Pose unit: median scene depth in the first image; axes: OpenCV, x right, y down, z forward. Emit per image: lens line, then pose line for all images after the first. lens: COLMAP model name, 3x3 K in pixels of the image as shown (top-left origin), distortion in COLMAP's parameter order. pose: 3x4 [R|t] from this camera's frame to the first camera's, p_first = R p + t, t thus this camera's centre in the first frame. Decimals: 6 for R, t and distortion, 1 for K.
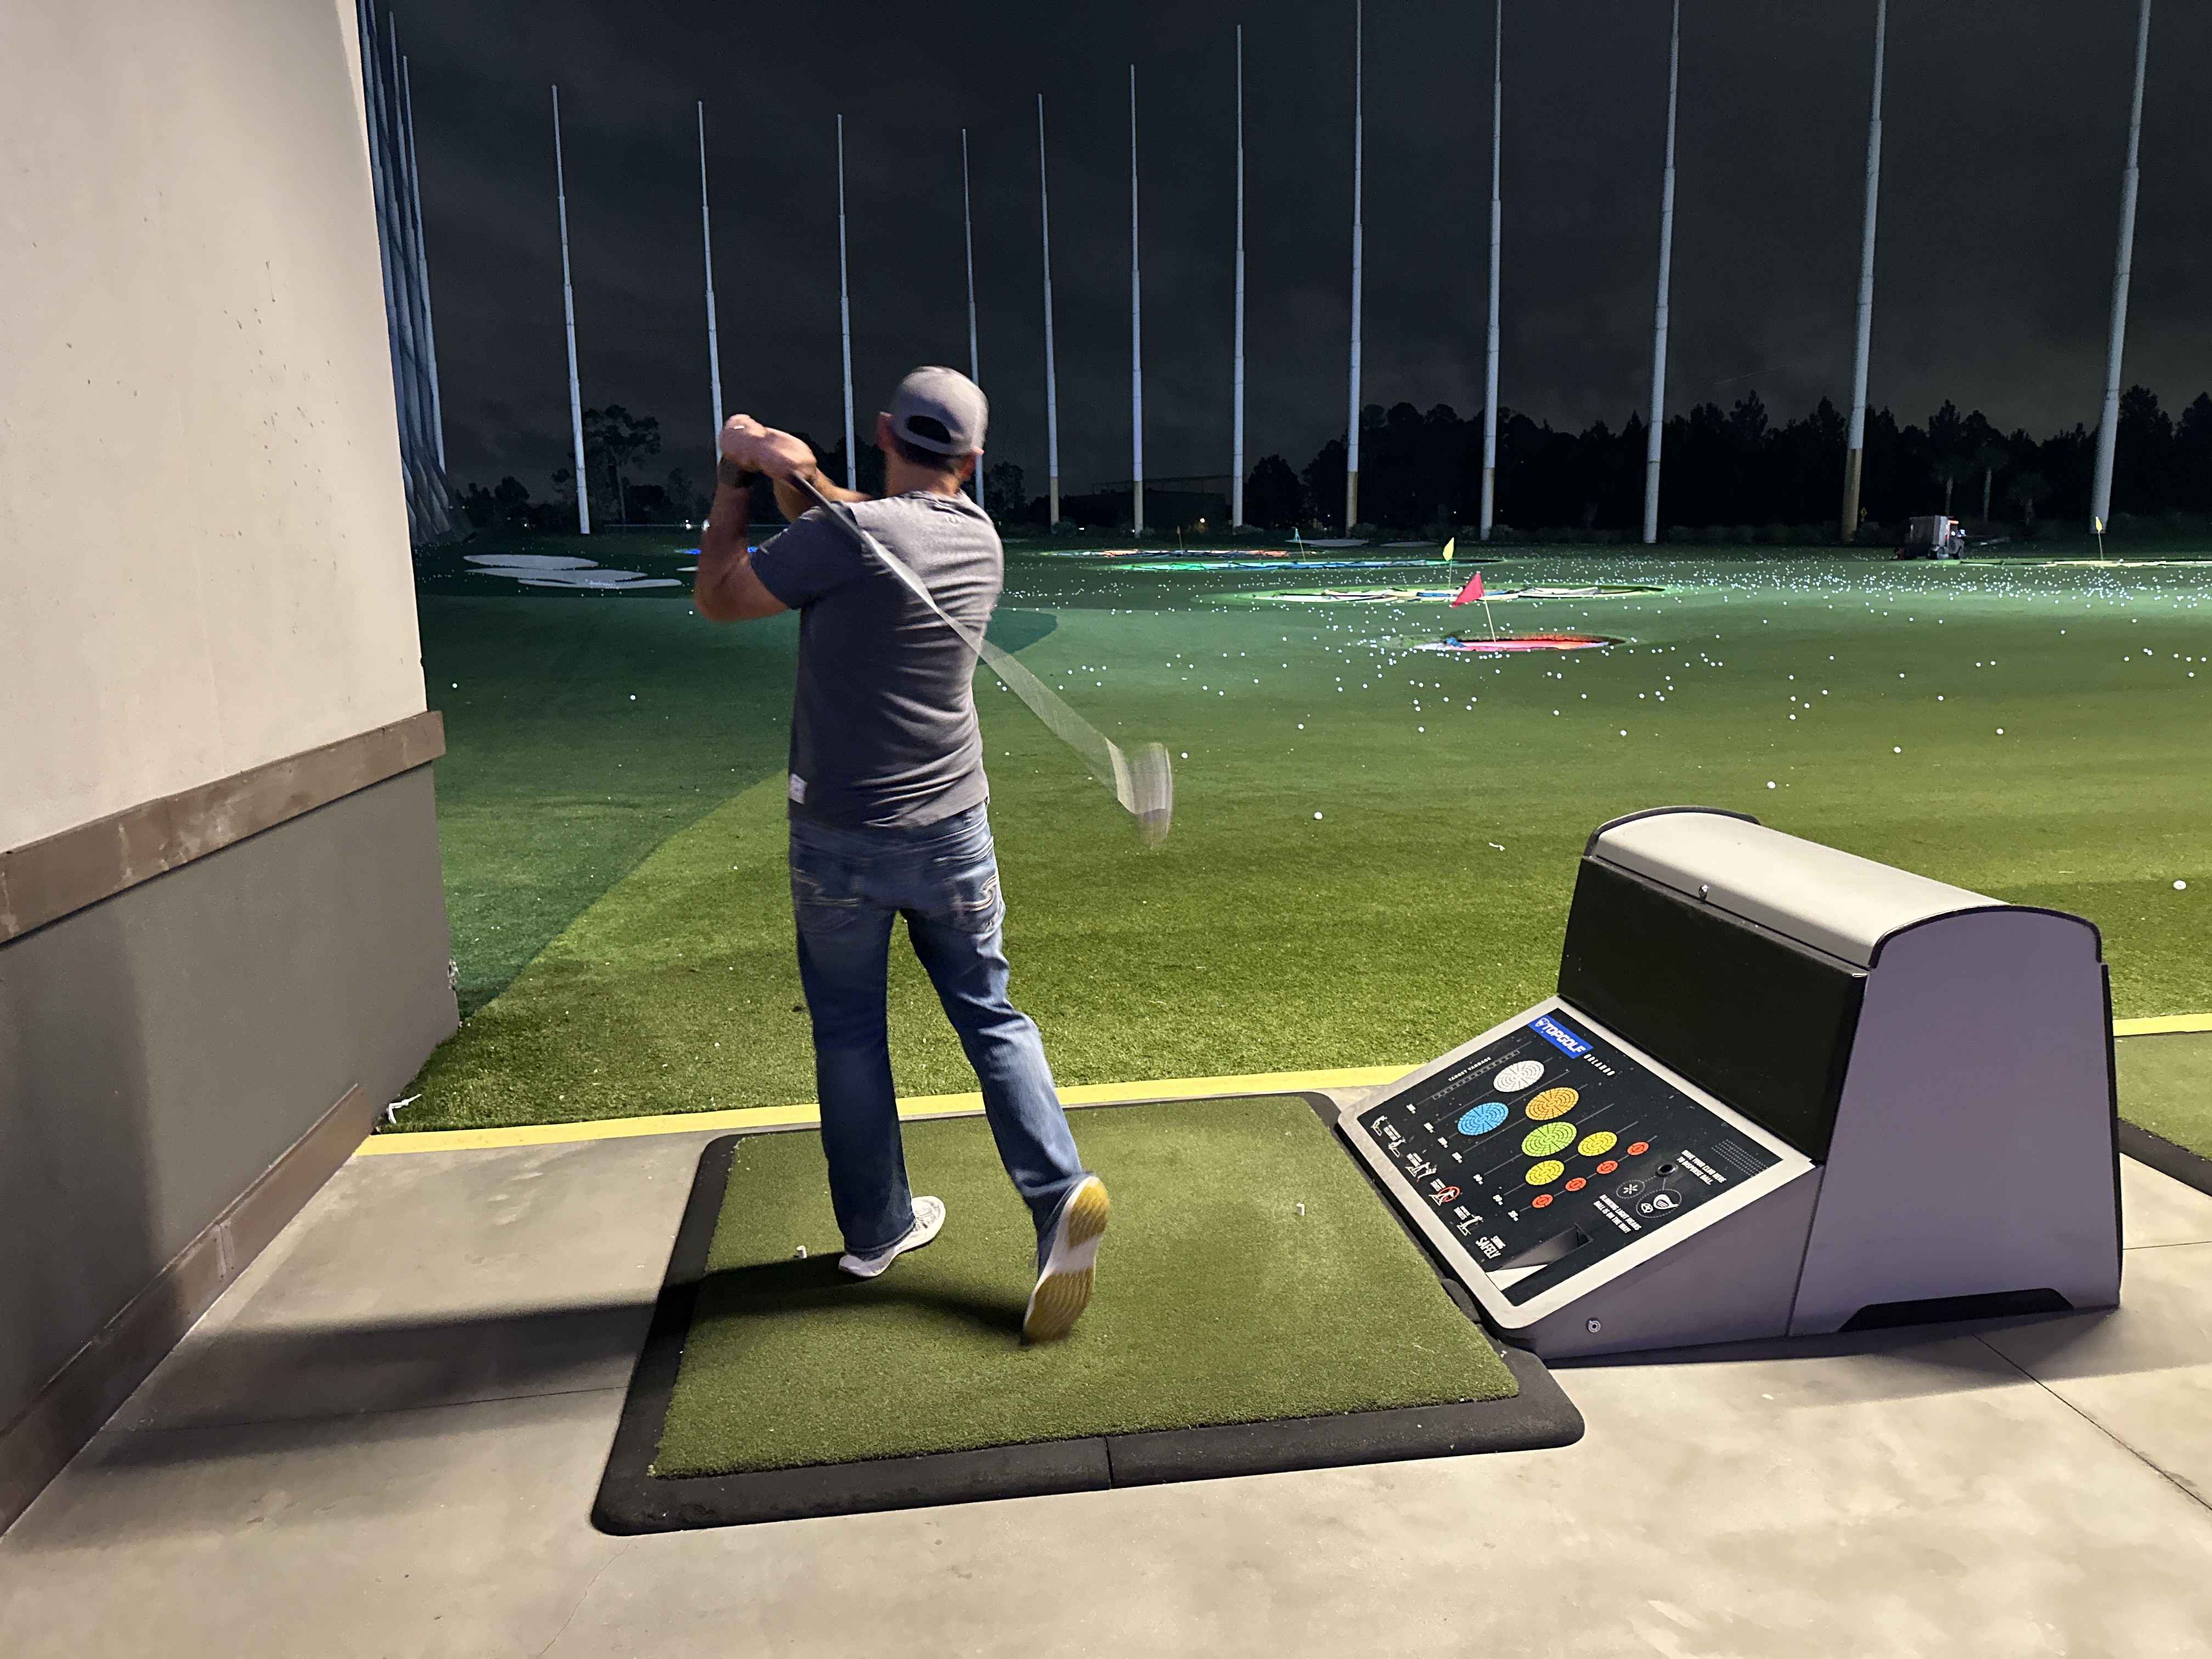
lens RADIAL K [[1562.6, 0, 1118.0], [0, 1562.6, 820.1], [0, 0, 1]] dist [0.093314, -0.103854]
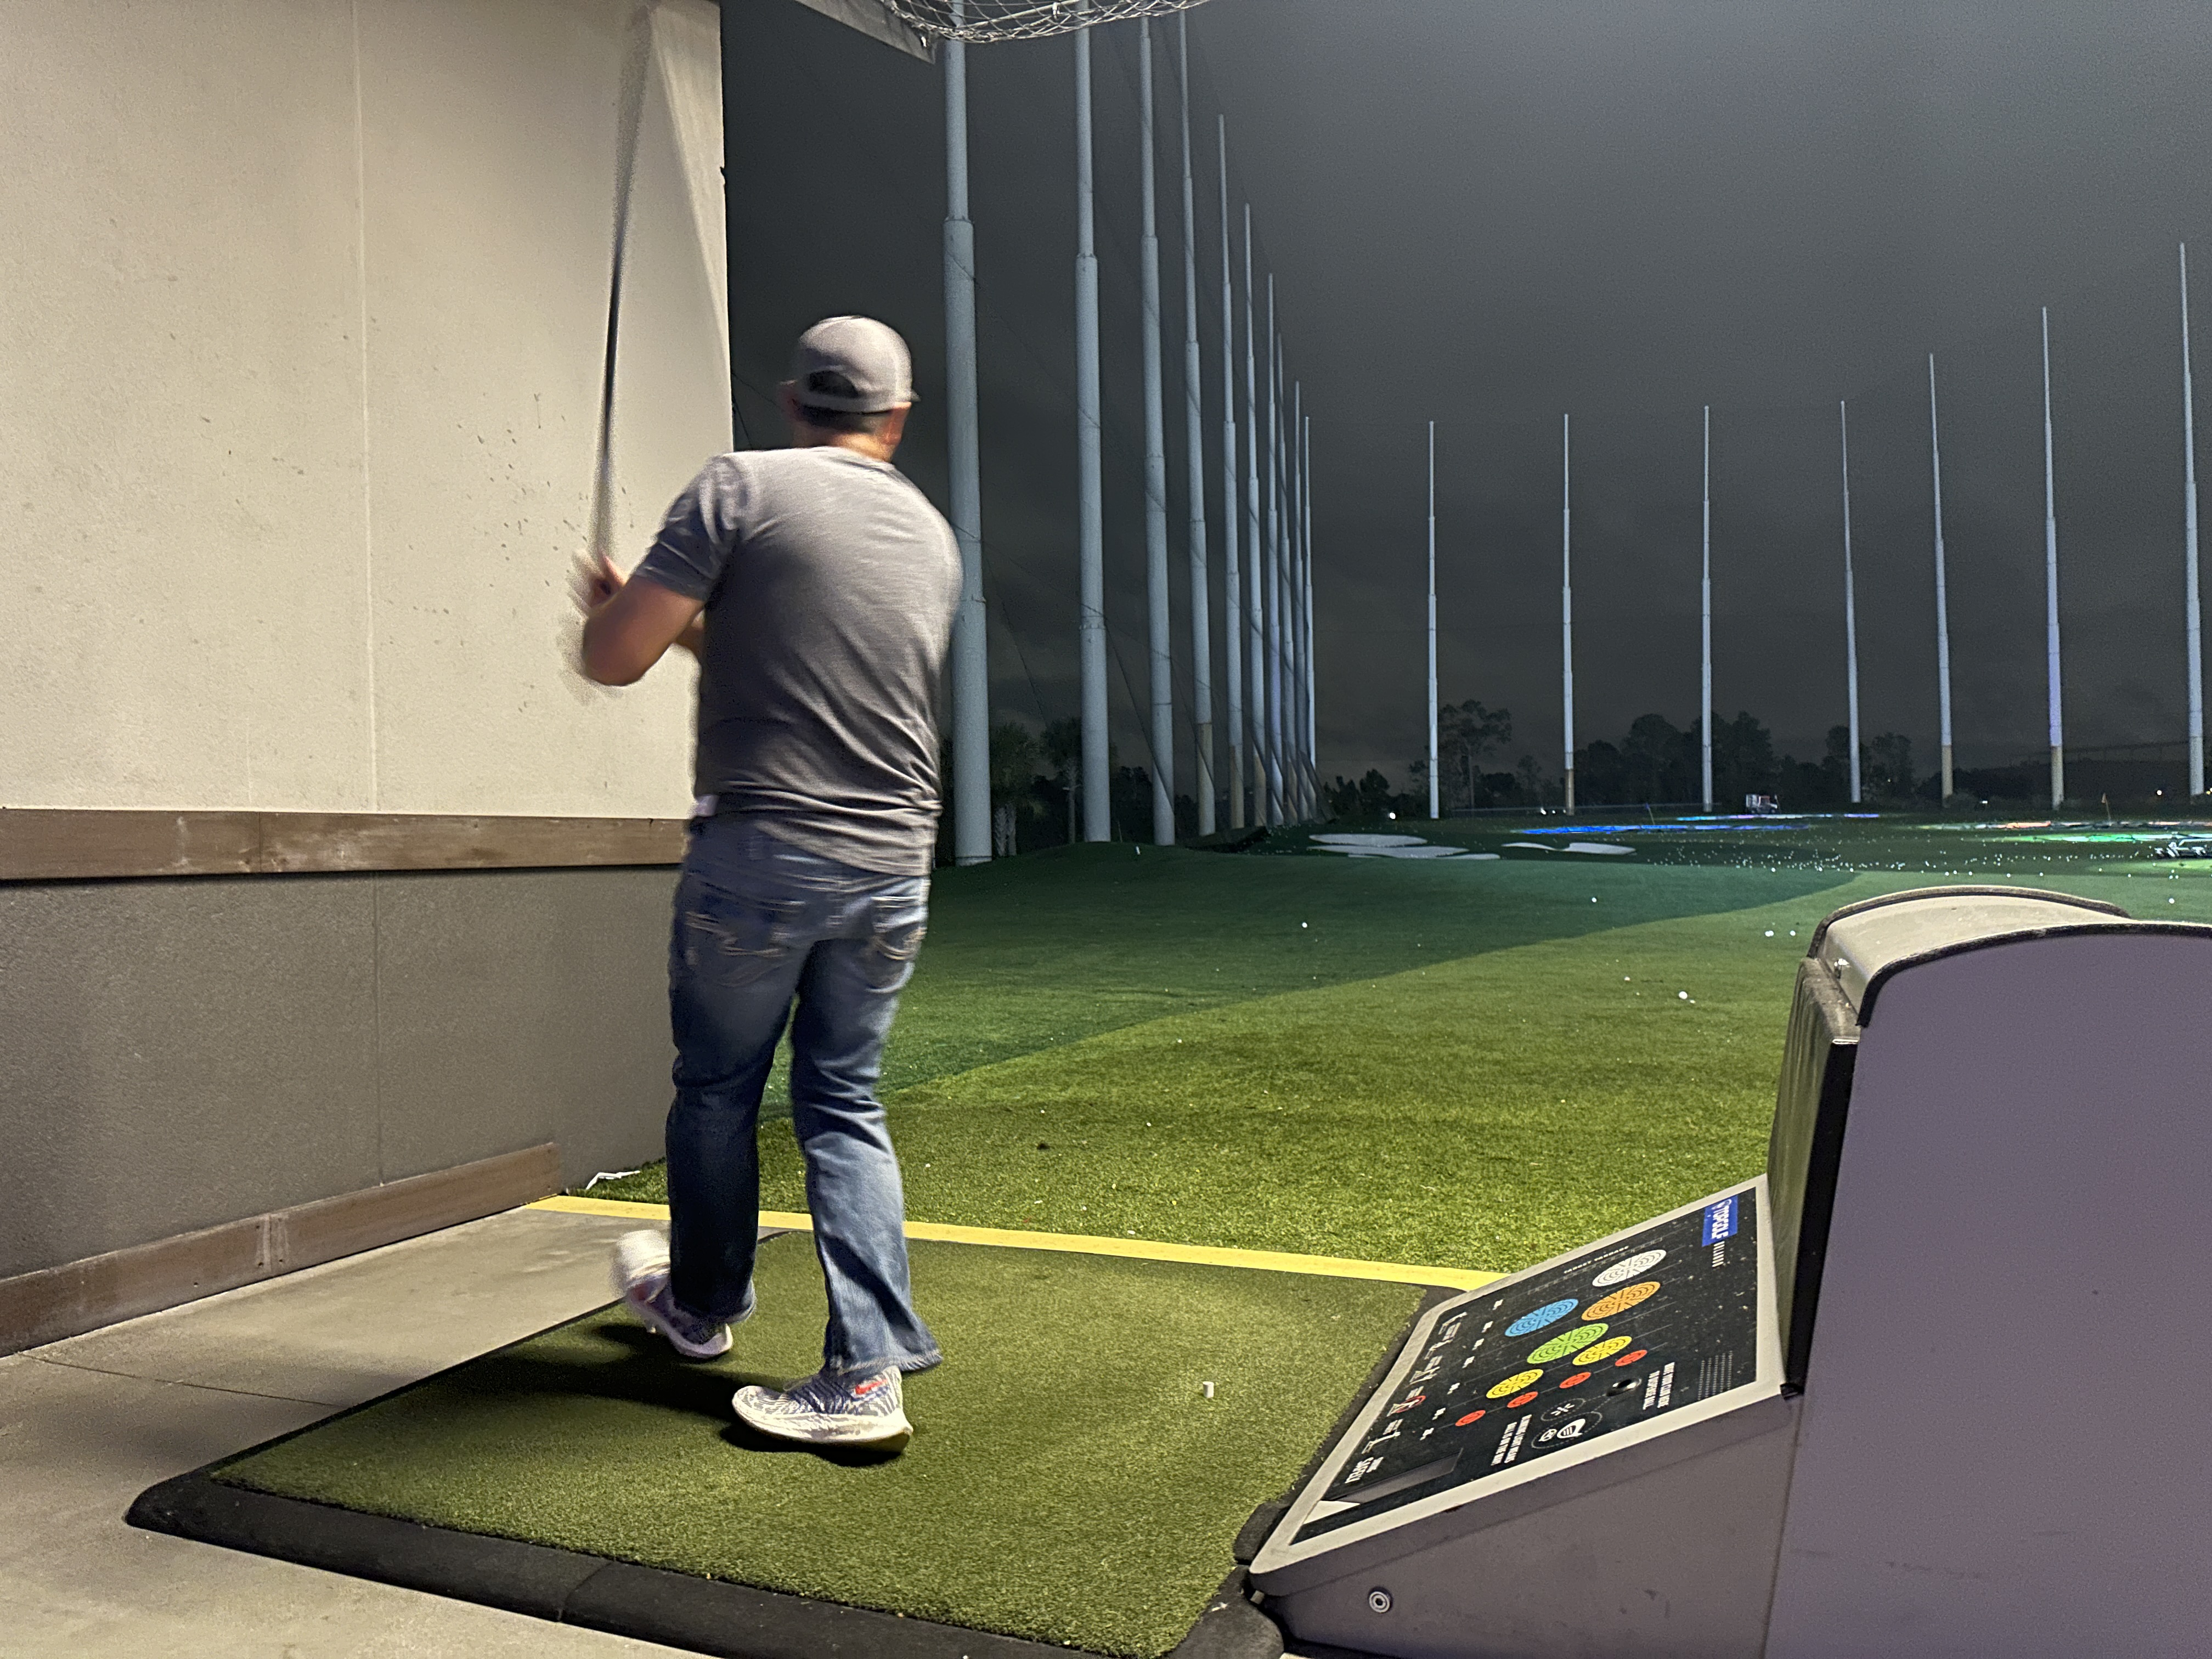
lens RADIAL K [[1562.6, 0, 1105.2], [0, 1562.6, 812.7], [0, 0, 1]] dist [0.093314, -0.103854]
pose [[0.854628, -0.014557, -0.519036, 0.391355], [-0.083002, 0.982923, -0.164236, 0.096708], [0.512563, 0.183442, 0.838825, 0.279757]]
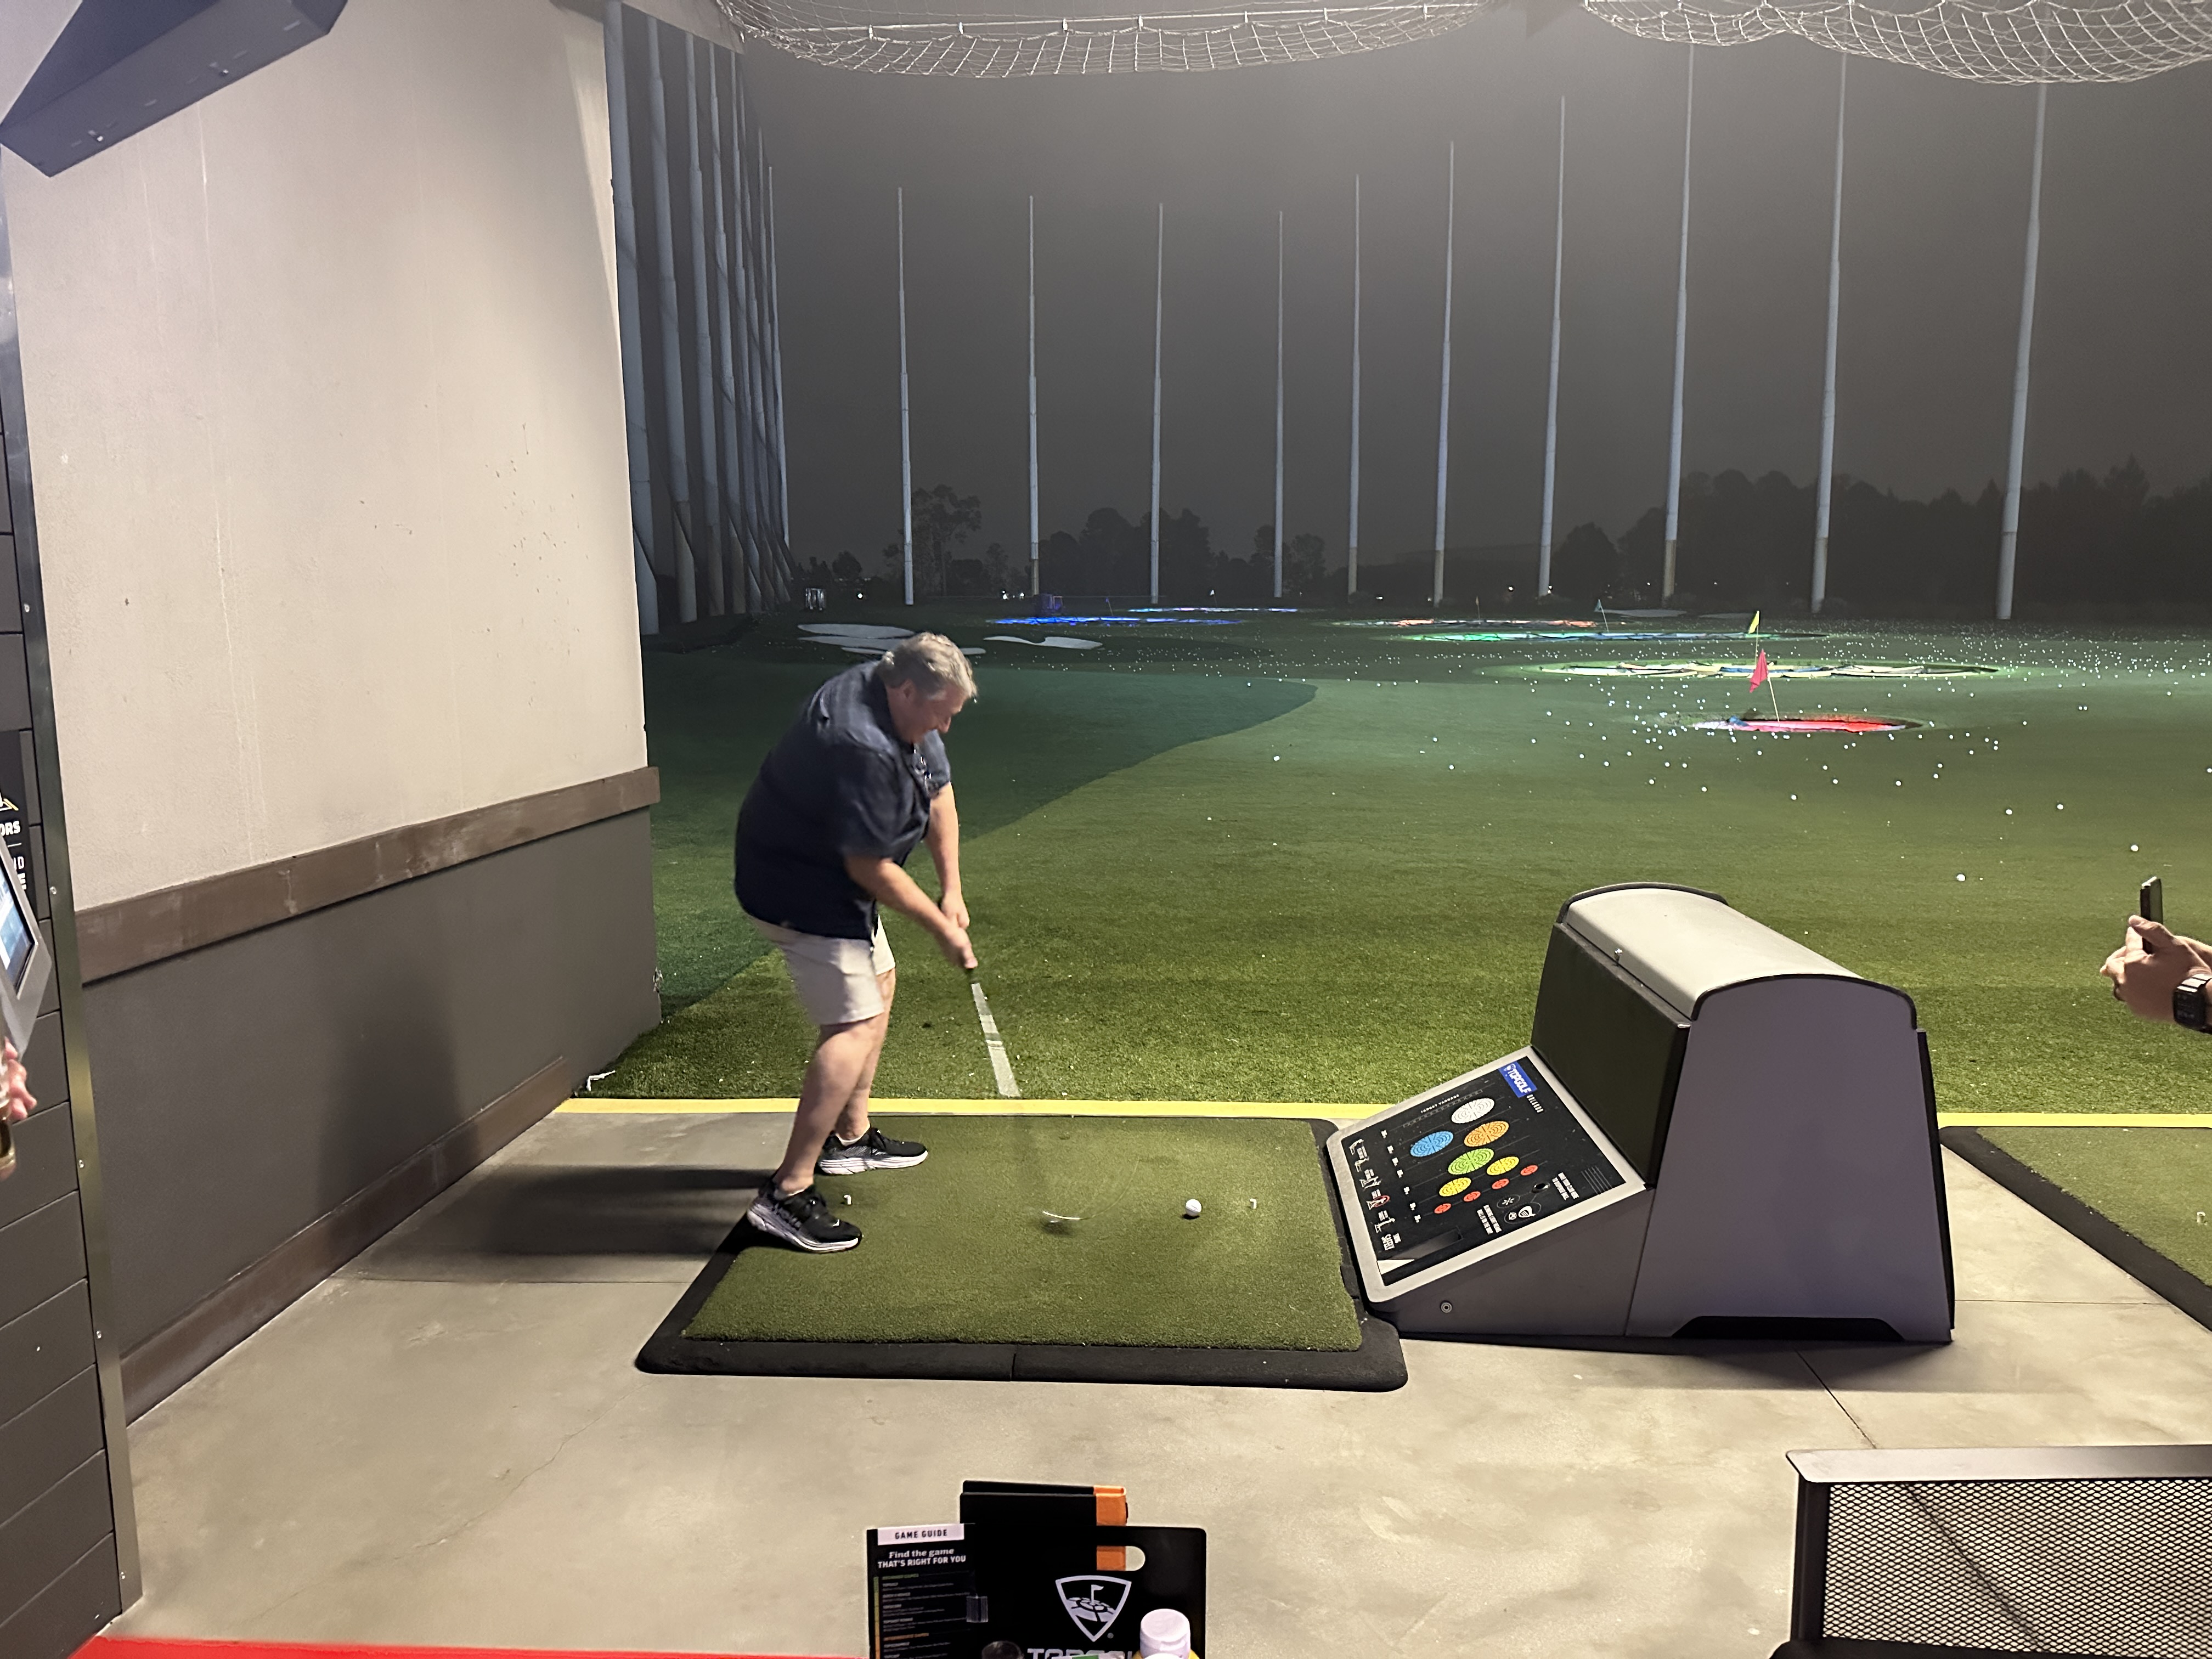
lens RADIAL K [[1562.6, 0, 1098.4], [0, 1562.6, 834.2], [0, 0, 1]] dist [0.093314, -0.103854]
pose [[0.978643, 0.035731, -0.202438, 0.200803], [-0.042593, 0.998653, -0.029643, 0.007198], [0.201106, 0.037632, 0.978846, -0.170482]]
